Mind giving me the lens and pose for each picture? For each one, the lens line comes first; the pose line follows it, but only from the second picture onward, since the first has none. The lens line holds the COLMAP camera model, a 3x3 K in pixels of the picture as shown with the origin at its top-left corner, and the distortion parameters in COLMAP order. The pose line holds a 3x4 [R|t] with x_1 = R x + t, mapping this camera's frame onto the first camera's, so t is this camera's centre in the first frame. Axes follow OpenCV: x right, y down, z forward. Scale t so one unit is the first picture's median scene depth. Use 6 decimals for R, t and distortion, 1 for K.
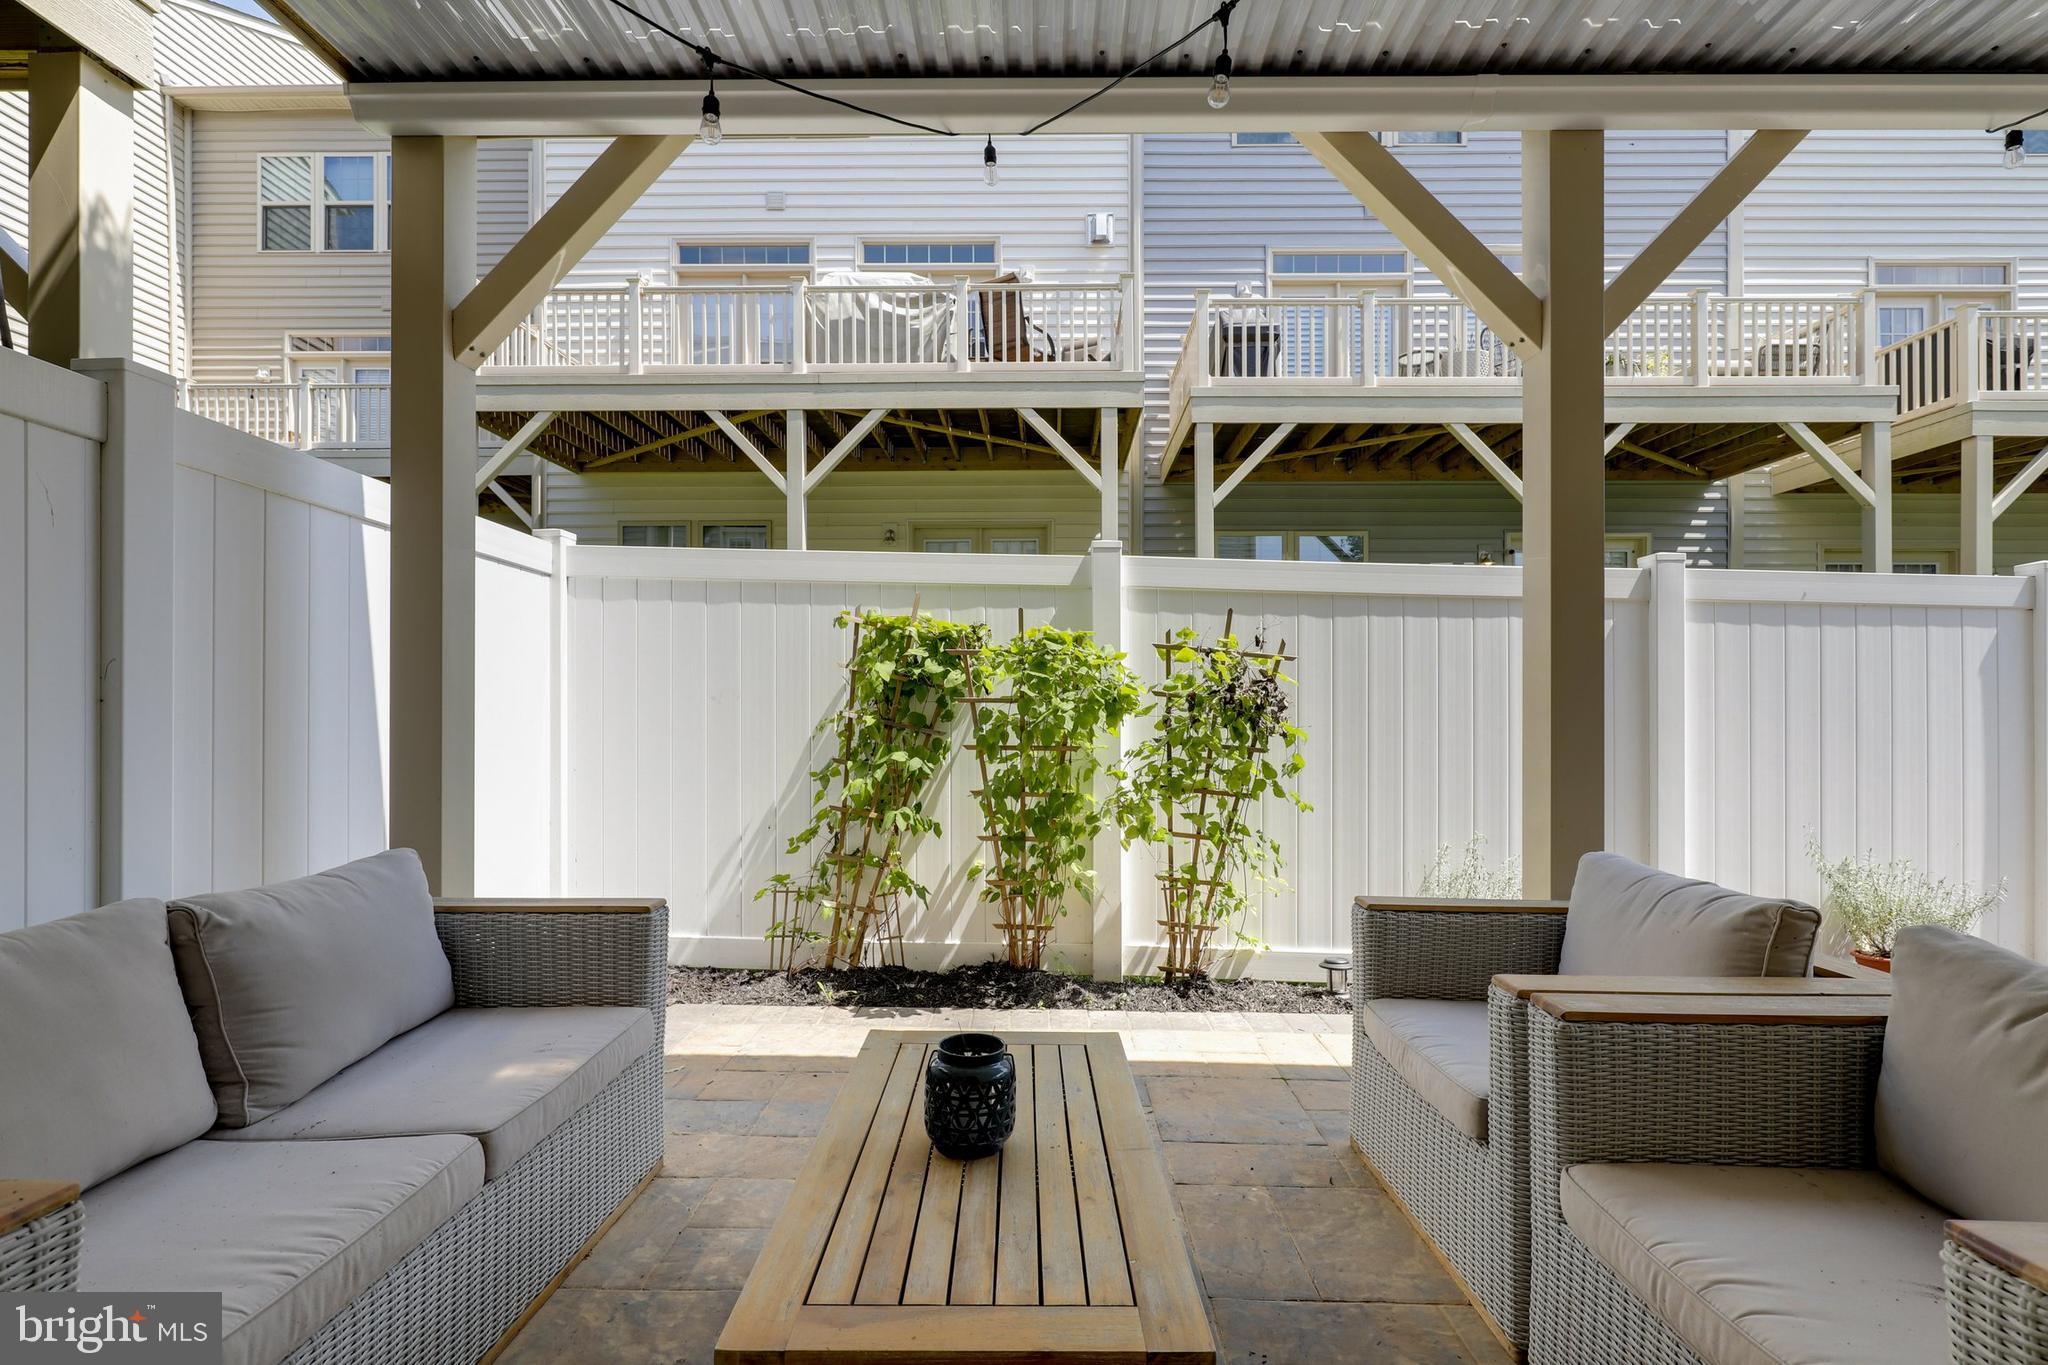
lens RADIAL K [[921.2, 0, 1024.0], [0, 921.2, 690.5], [0, 0, 1]] dist [0.005234, -0.001764]
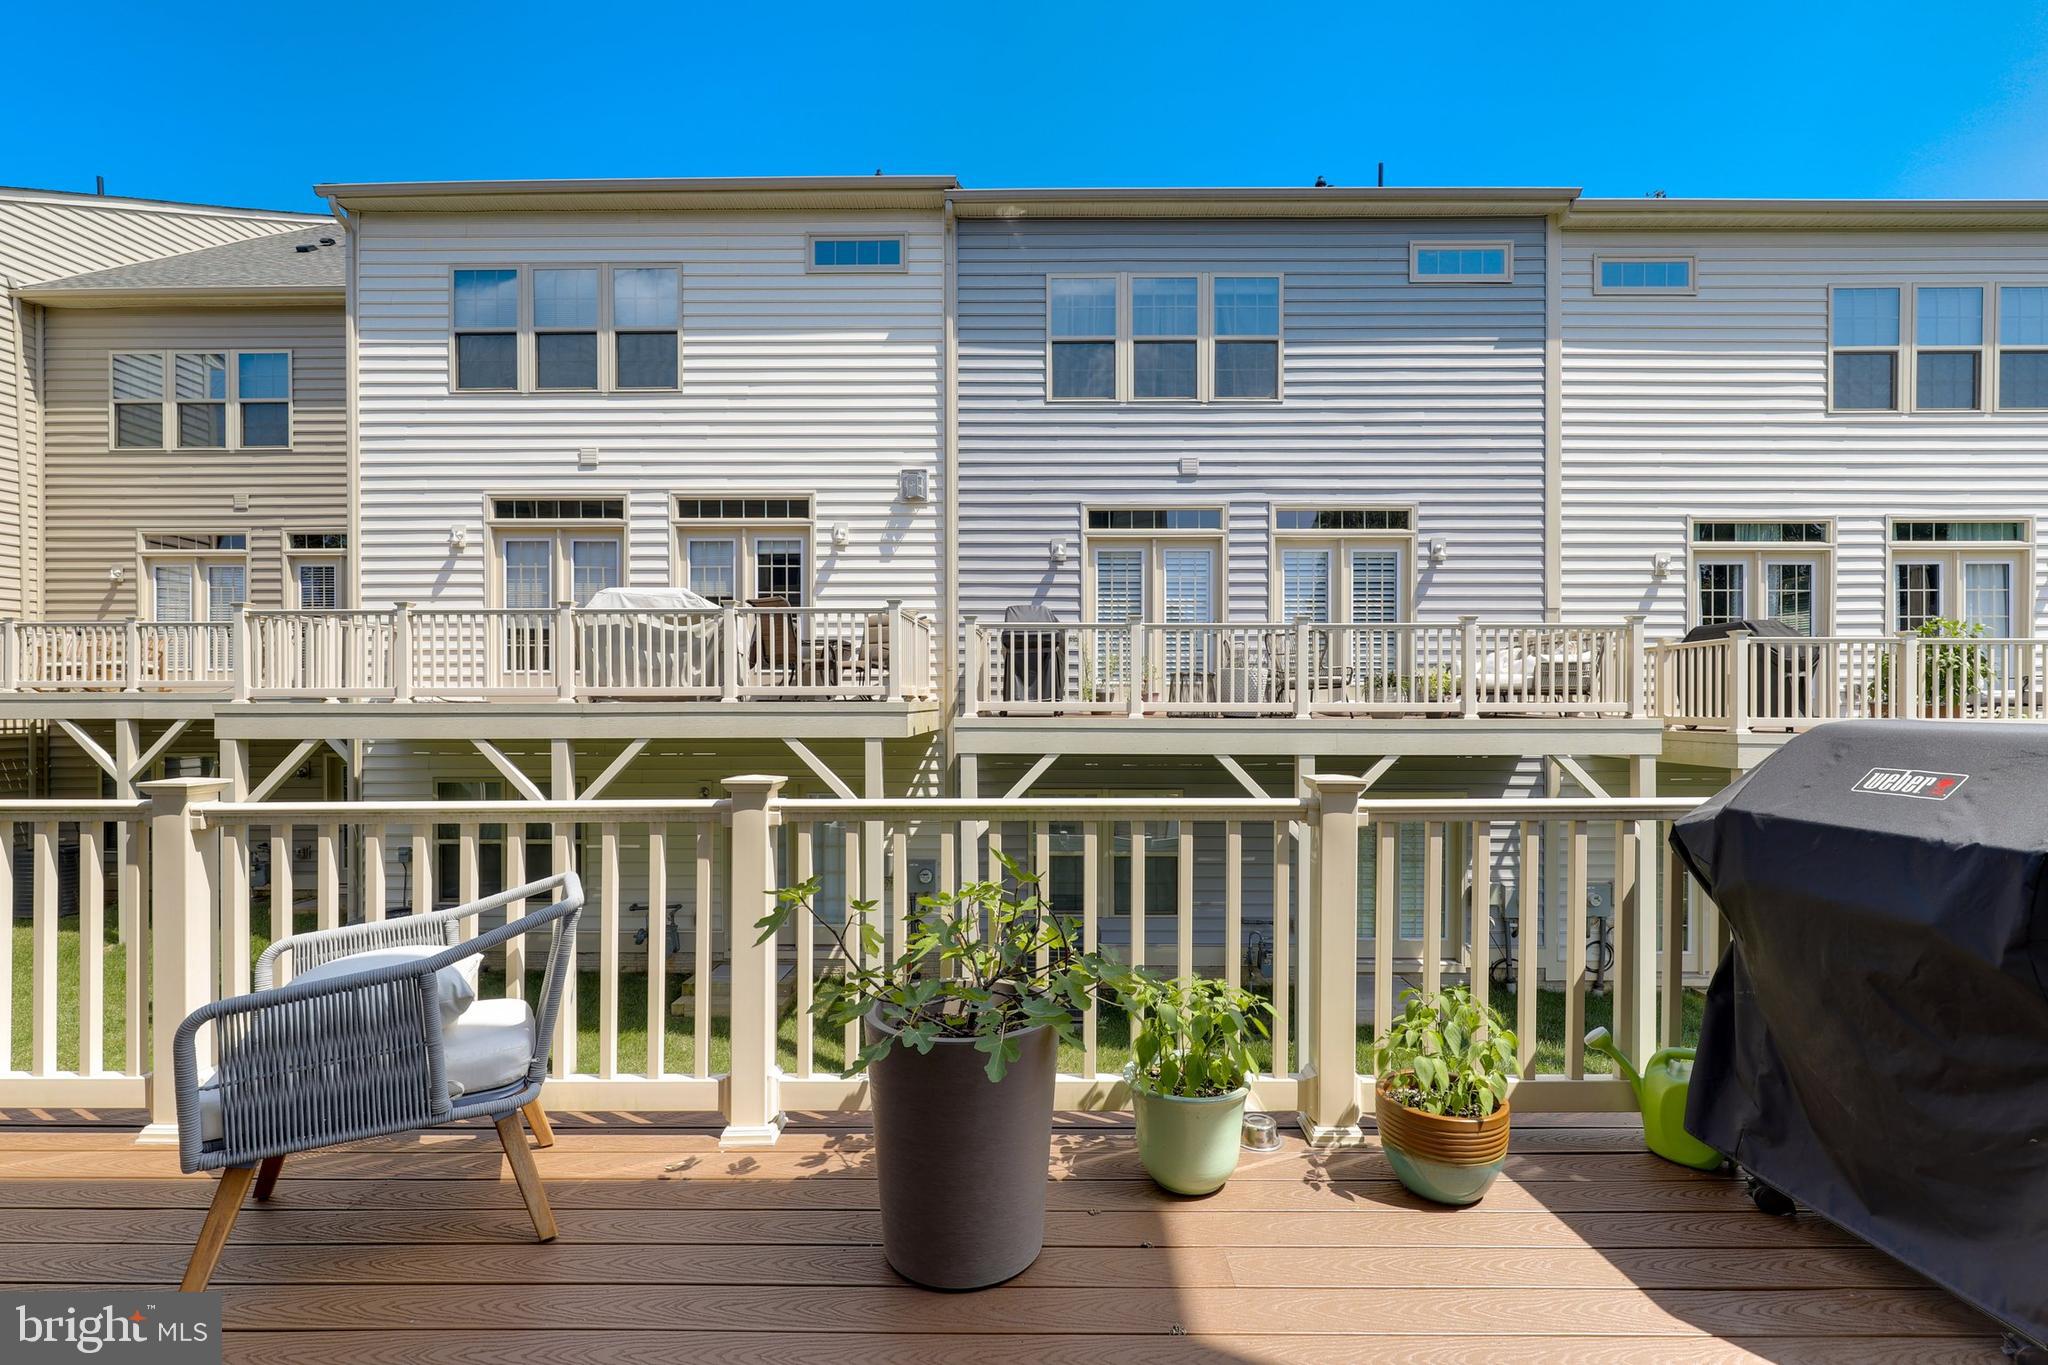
lens RADIAL K [[921.2, 0, 1023.2], [0, 921.2, 681.5], [0, 0, 1]] dist [0.005234, -0.001764]
pose [[0.999993, 0.000355, -0.003604, 0.203271], [-0.000320, 0.999952, 0.009801, -0.297719], [0.003608, -0.009800, 0.999945, 0.003357]]
